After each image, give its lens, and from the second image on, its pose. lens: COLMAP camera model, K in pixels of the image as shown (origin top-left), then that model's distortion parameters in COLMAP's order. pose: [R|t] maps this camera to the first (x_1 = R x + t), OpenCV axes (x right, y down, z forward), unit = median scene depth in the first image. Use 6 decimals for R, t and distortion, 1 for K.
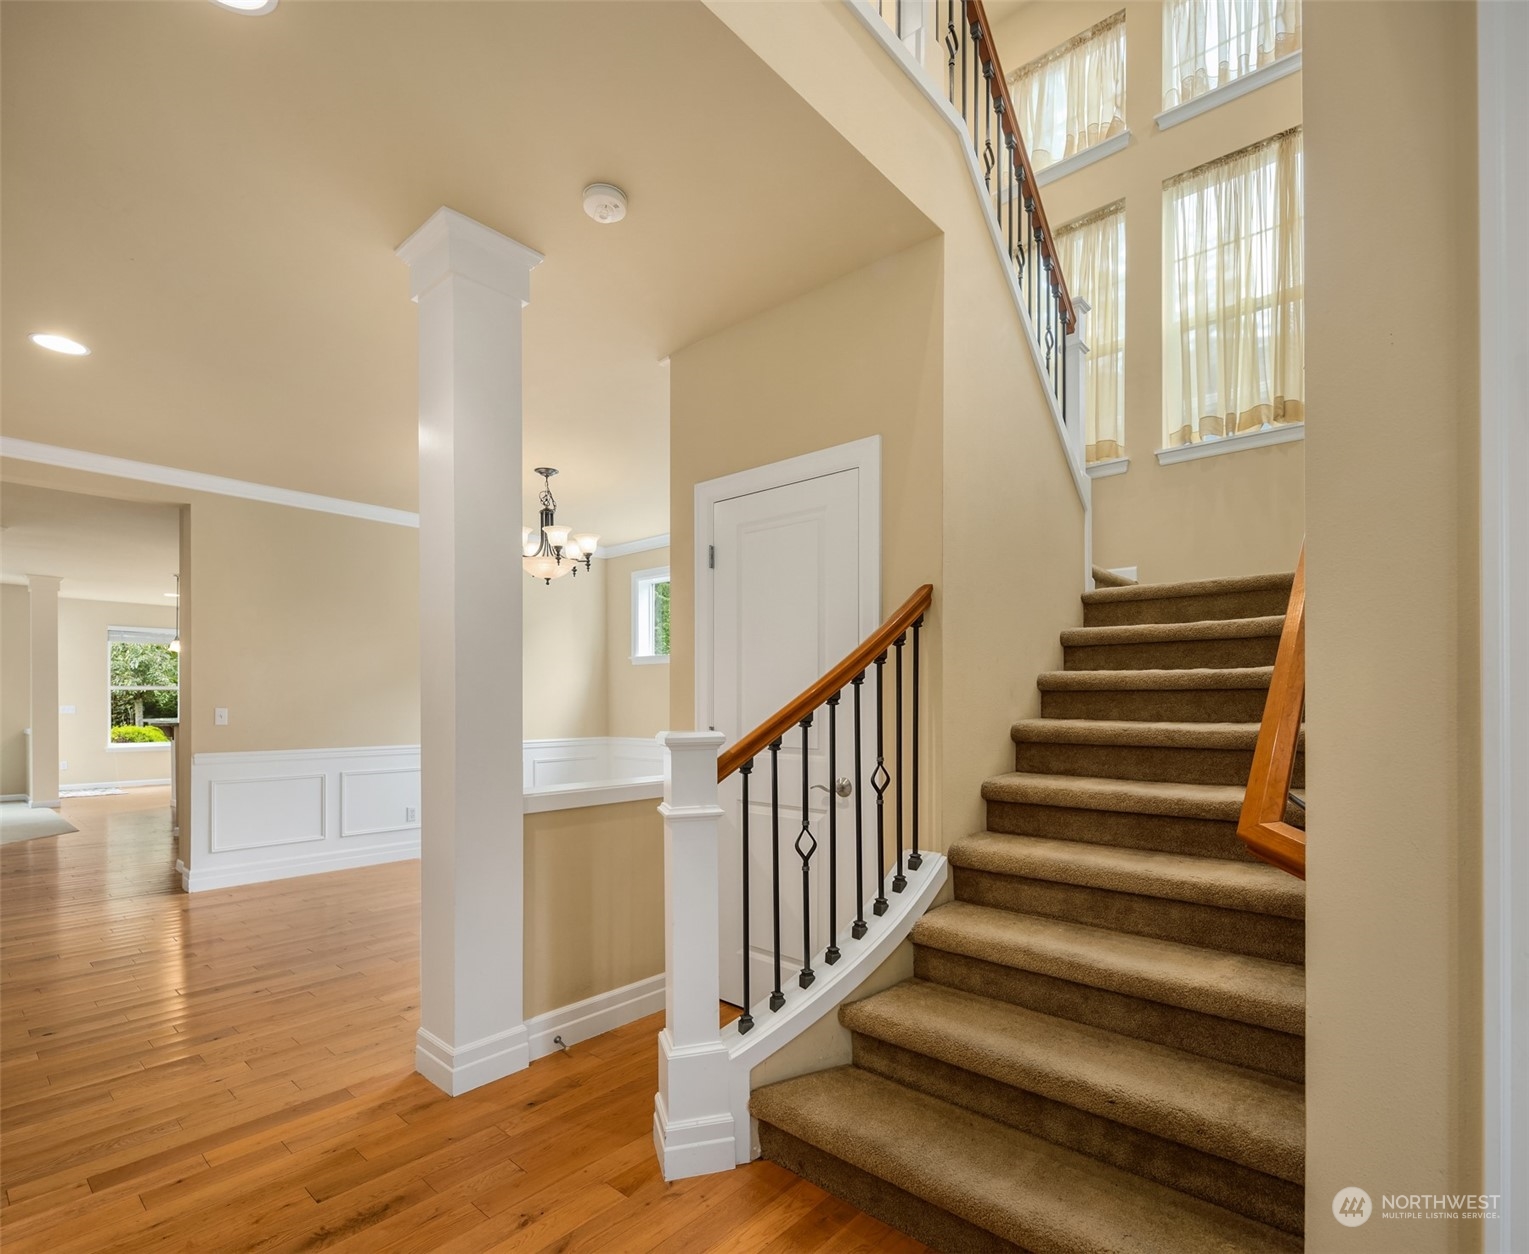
lens RADIAL K [[768.6, 0, 745.8], [0, 768.6, 704.2], [0, 0, 1]] dist [-0.002390, -0.000213]
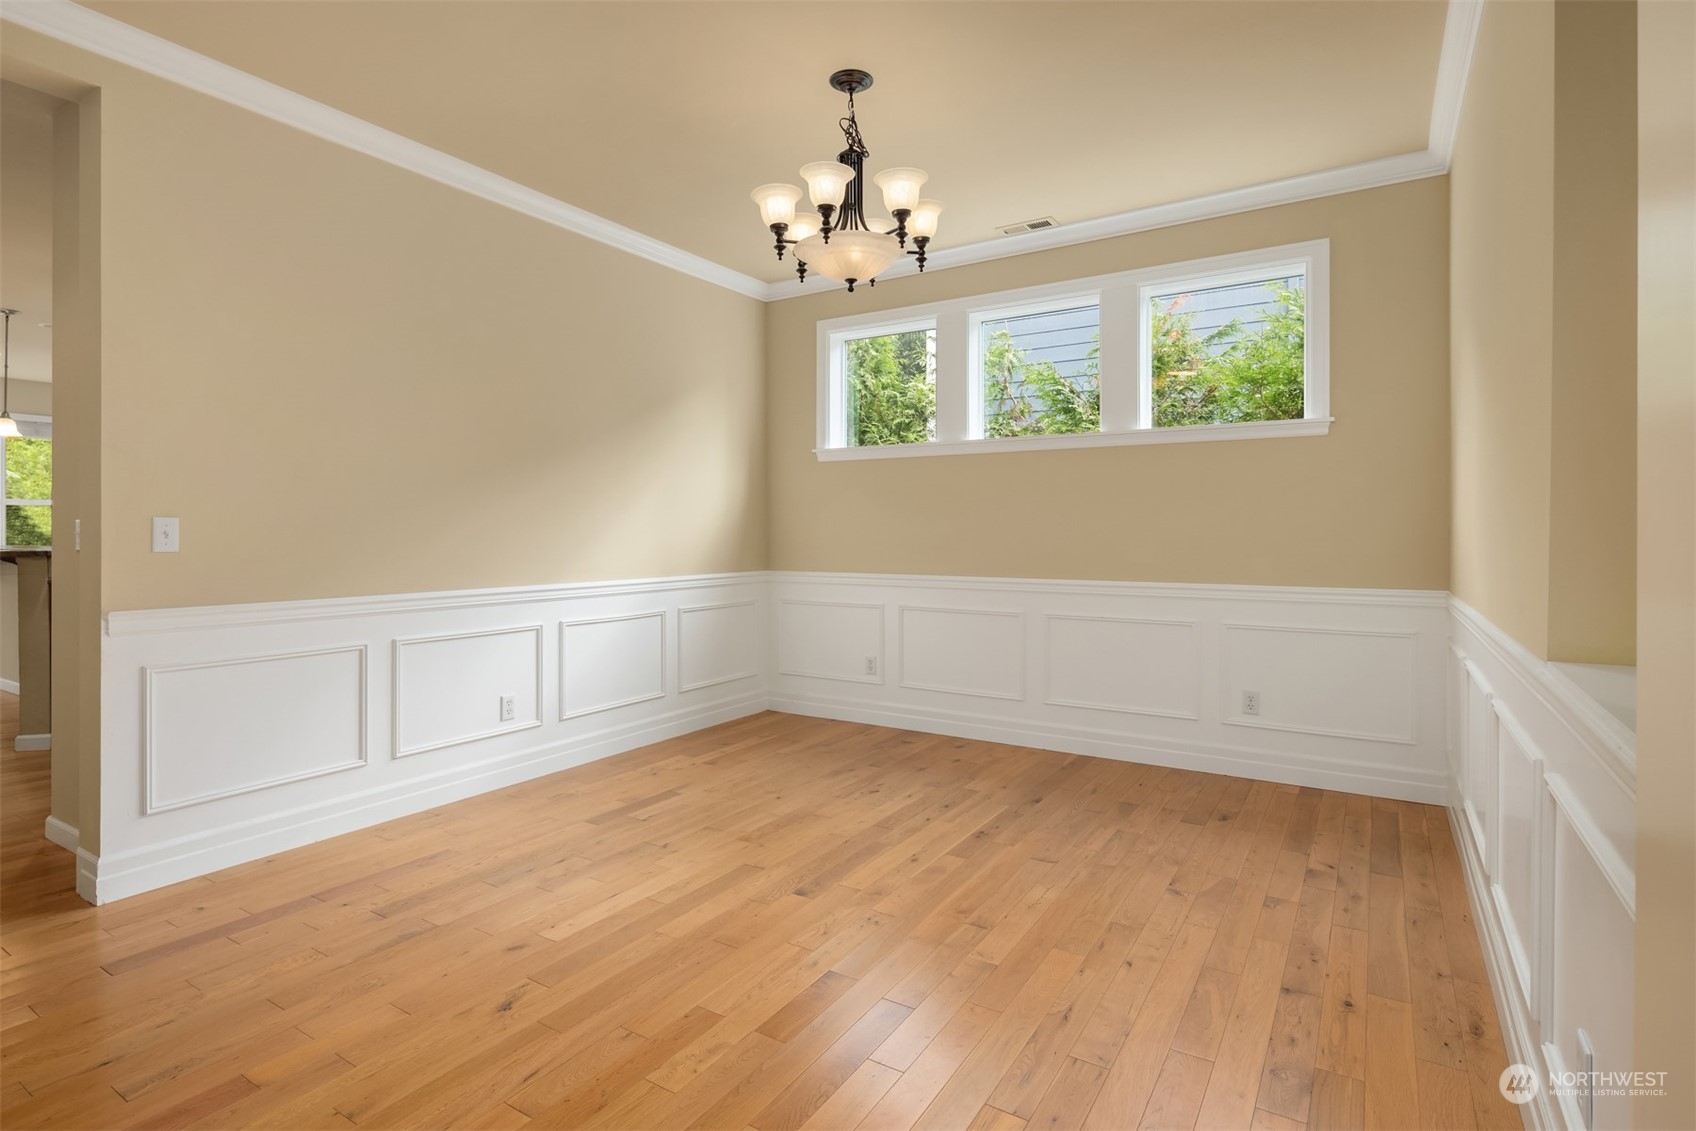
lens RADIAL K [[844.0, 0, 848.1], [0, 844.0, 534.8], [0, 0, 1]] dist [-0.000480, -0.003459]
pose [[0.984542, -0.000654, 0.175146, -0.315062], [0.000634, 1.000000, 0.000171, 0.014532], [-0.175146, -0.000057, 0.984542, 0.356145]]
